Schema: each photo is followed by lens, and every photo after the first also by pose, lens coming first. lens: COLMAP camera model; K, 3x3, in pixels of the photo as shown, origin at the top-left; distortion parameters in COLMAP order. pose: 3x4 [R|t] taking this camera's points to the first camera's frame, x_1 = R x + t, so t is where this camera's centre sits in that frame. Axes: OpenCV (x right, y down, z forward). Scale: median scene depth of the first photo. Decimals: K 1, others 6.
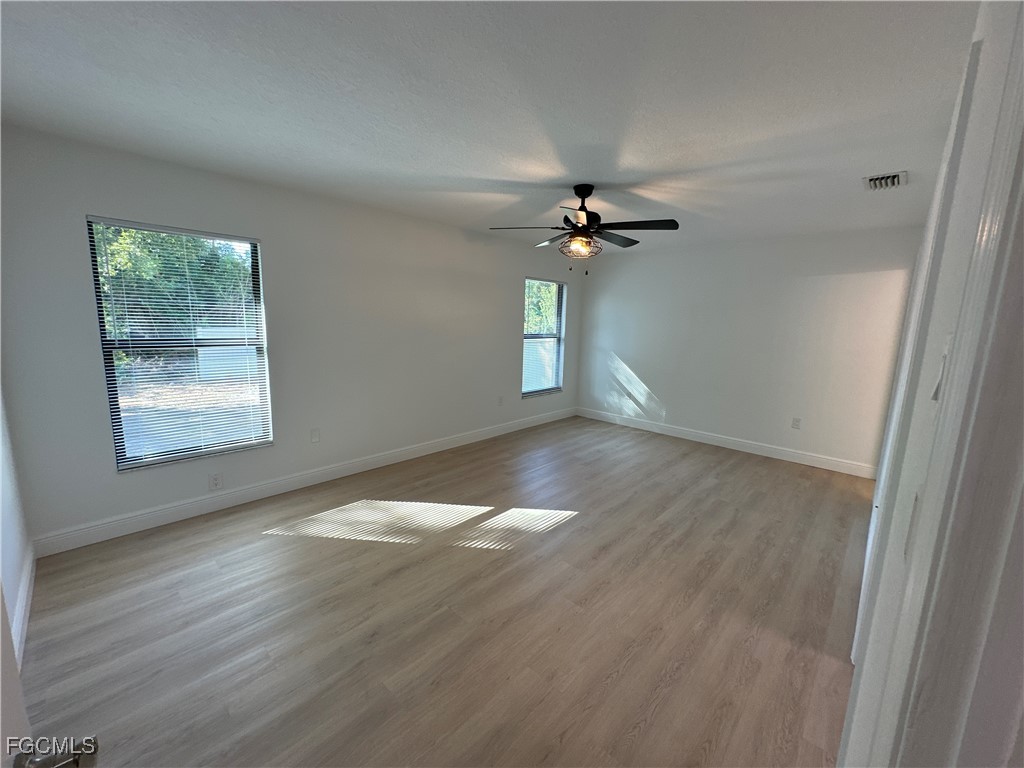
lens RADIAL K [[409.2, 0, 512.4], [0, 409.2, 385.4], [0, 0, 1]] dist [-0.004516, 0.000568]
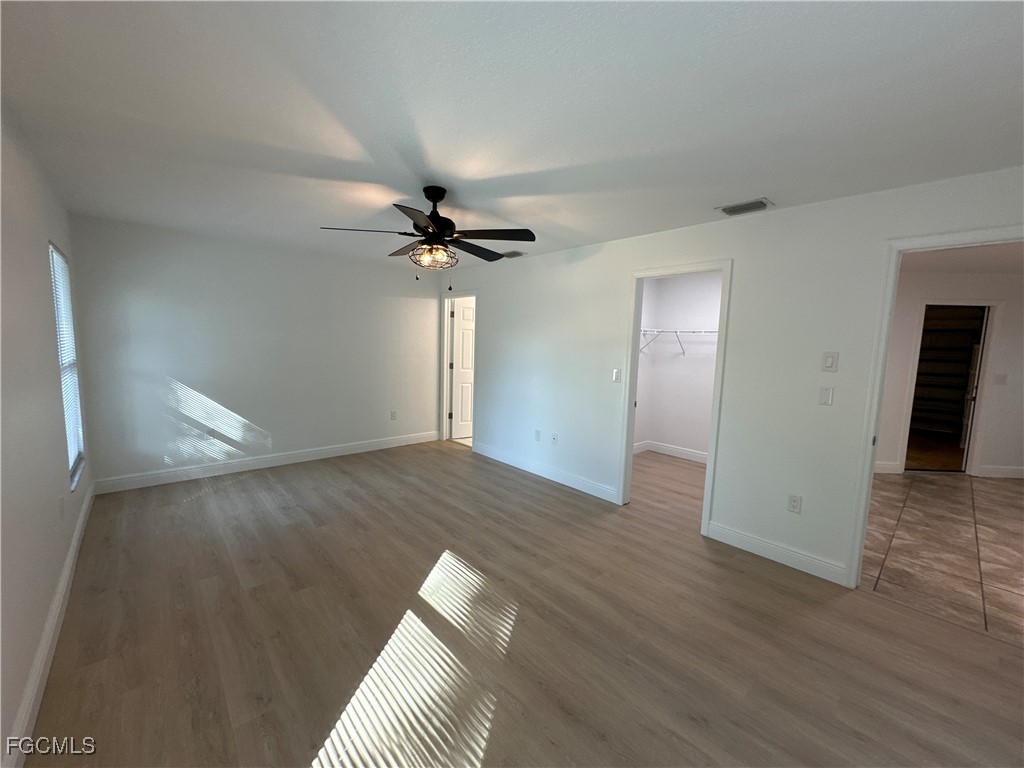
lens RADIAL K [[408.4, 0, 510.4], [0, 408.4, 389.9], [0, 0, 1]] dist [0.000717, 0.000288]
pose [[0.084762, -0.144673, 0.985842, -0.608010], [0.131920, 0.982323, 0.132814, -0.127238], [-0.987630, 0.118795, 0.102349, 0.655735]]
